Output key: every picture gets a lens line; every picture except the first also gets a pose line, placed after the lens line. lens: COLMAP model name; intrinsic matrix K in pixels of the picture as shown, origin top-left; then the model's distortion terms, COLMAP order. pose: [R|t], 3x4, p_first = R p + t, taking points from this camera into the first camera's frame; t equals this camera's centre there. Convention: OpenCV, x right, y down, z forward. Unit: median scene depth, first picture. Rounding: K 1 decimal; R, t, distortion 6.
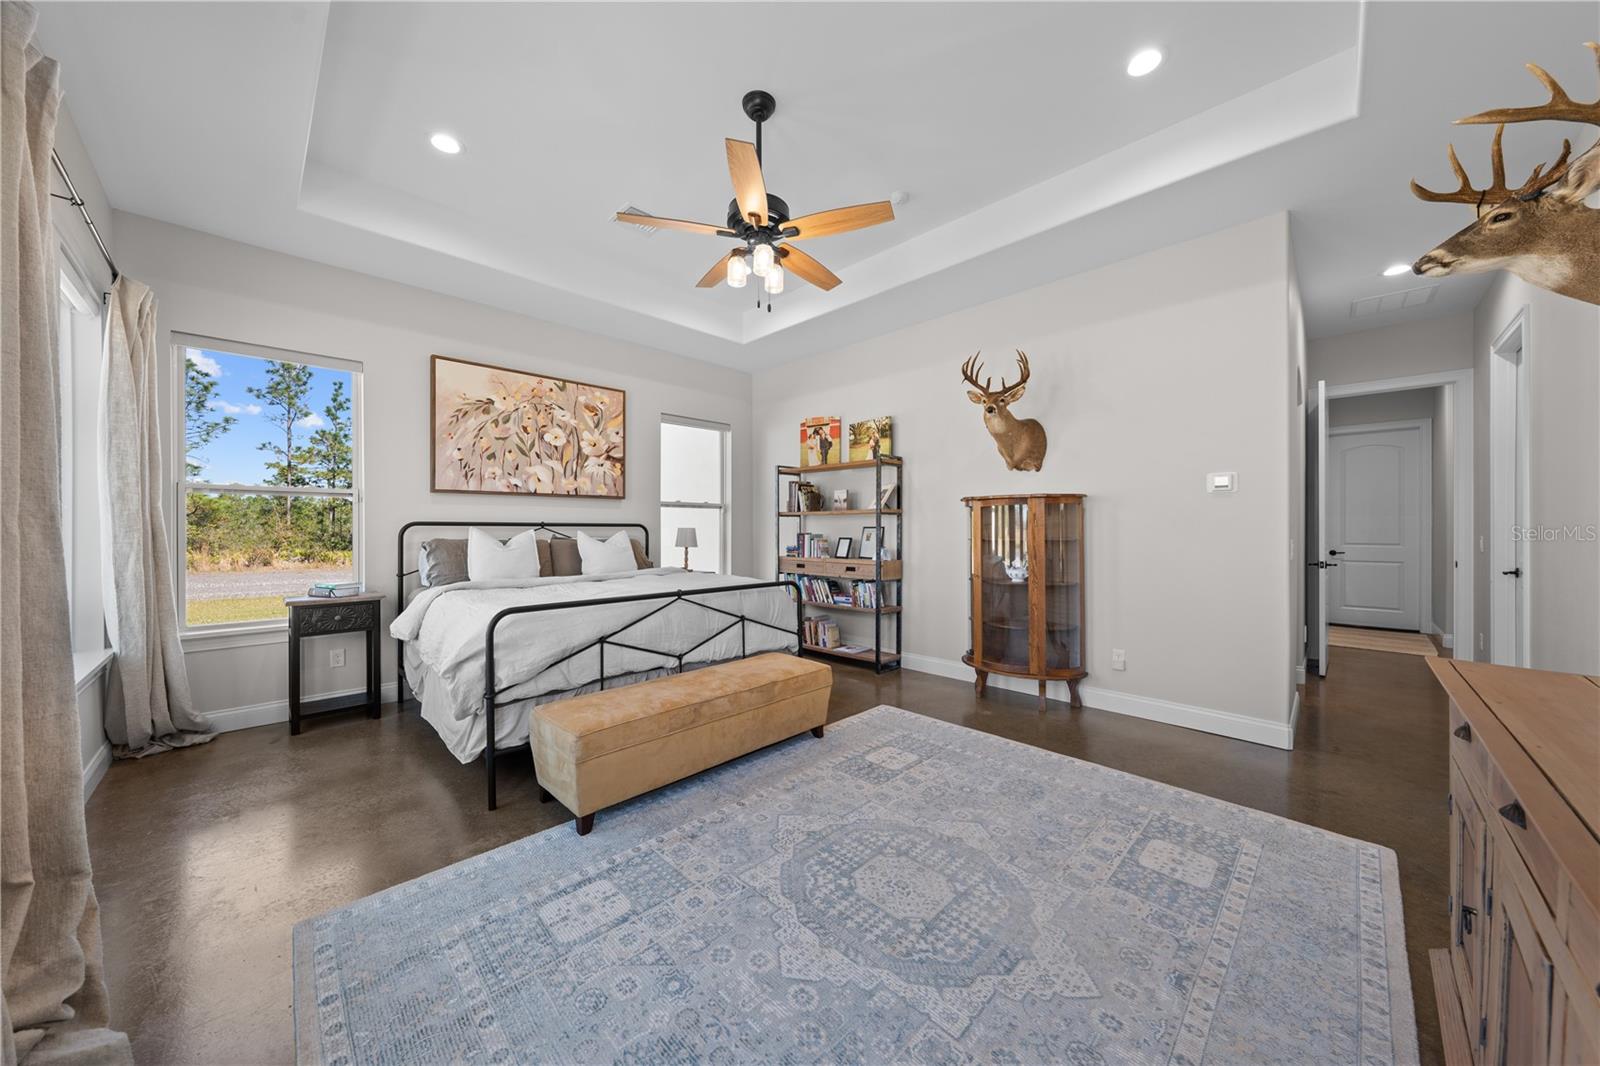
lens RADIAL K [[543.3, 0, 803.0], [0, 543.3, 531.3], [0, 0, 1]] dist [-0.003486, 0.000424]
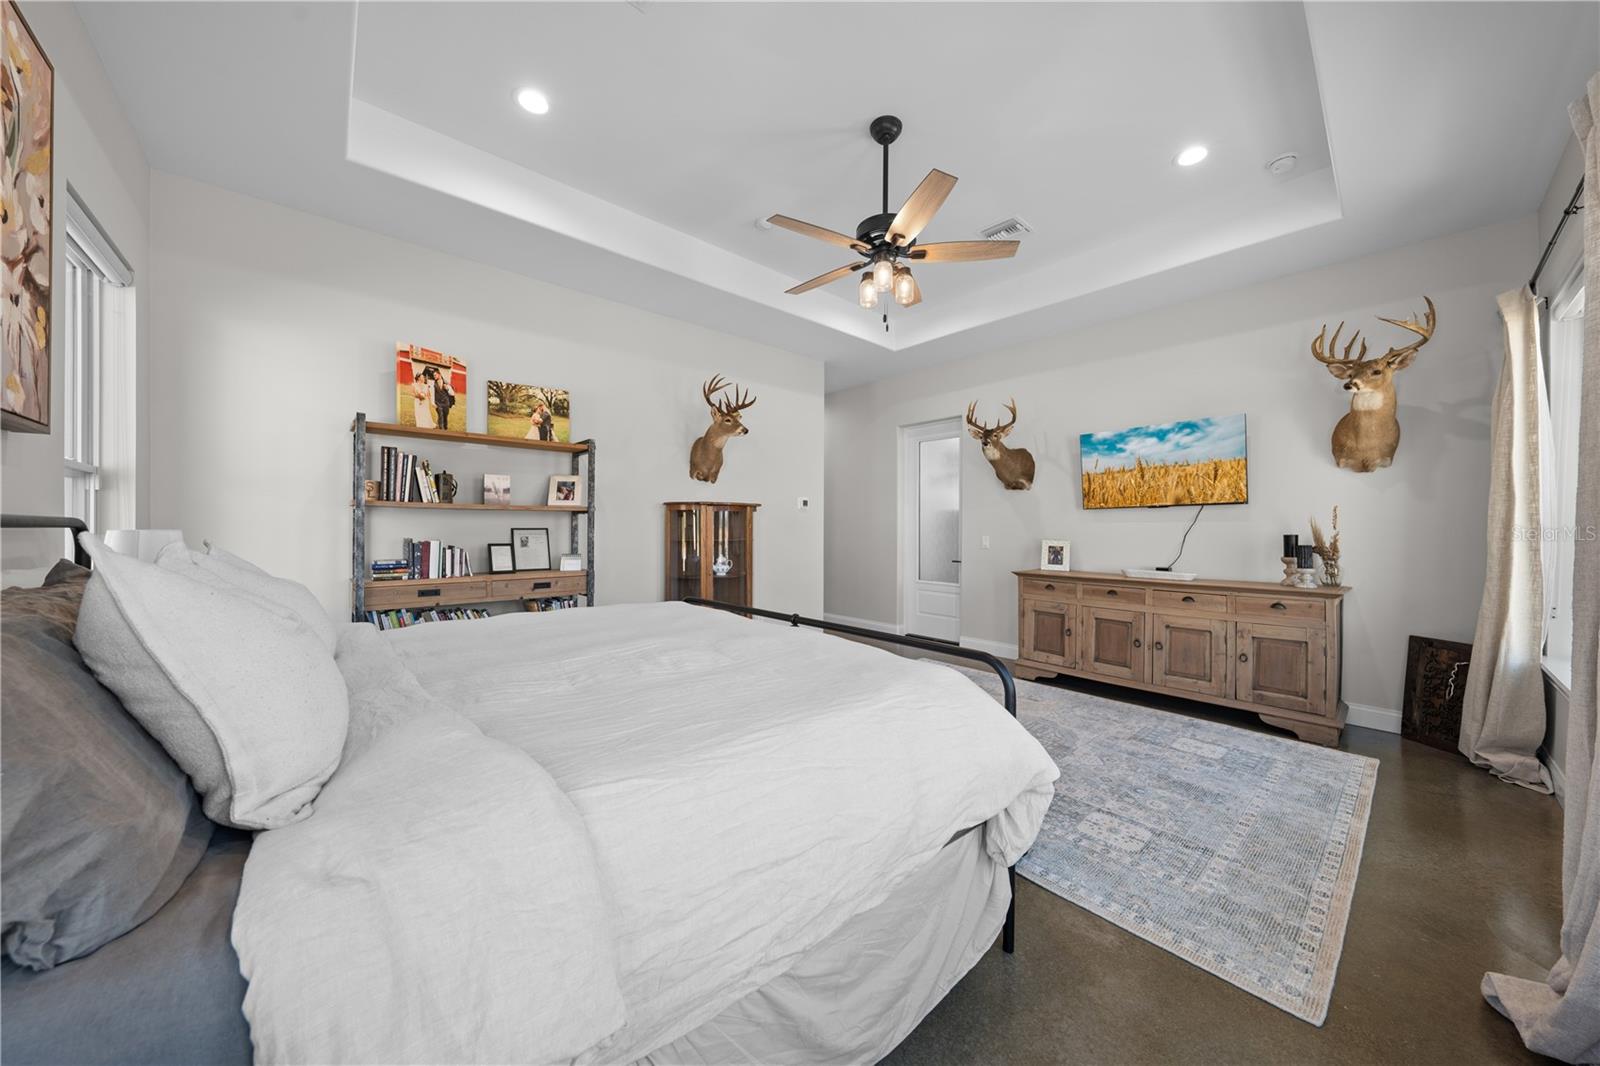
lens RADIAL K [[543.3, 0, 802.9], [0, 543.3, 532.1], [0, 0, 1]] dist [-0.003486, 0.000424]
pose [[0.063626, -0.005855, 0.997957, -0.585527], [0.002425, 0.999981, 0.005713, -0.006027], [-0.997971, 0.002057, 0.063639, 0.561037]]
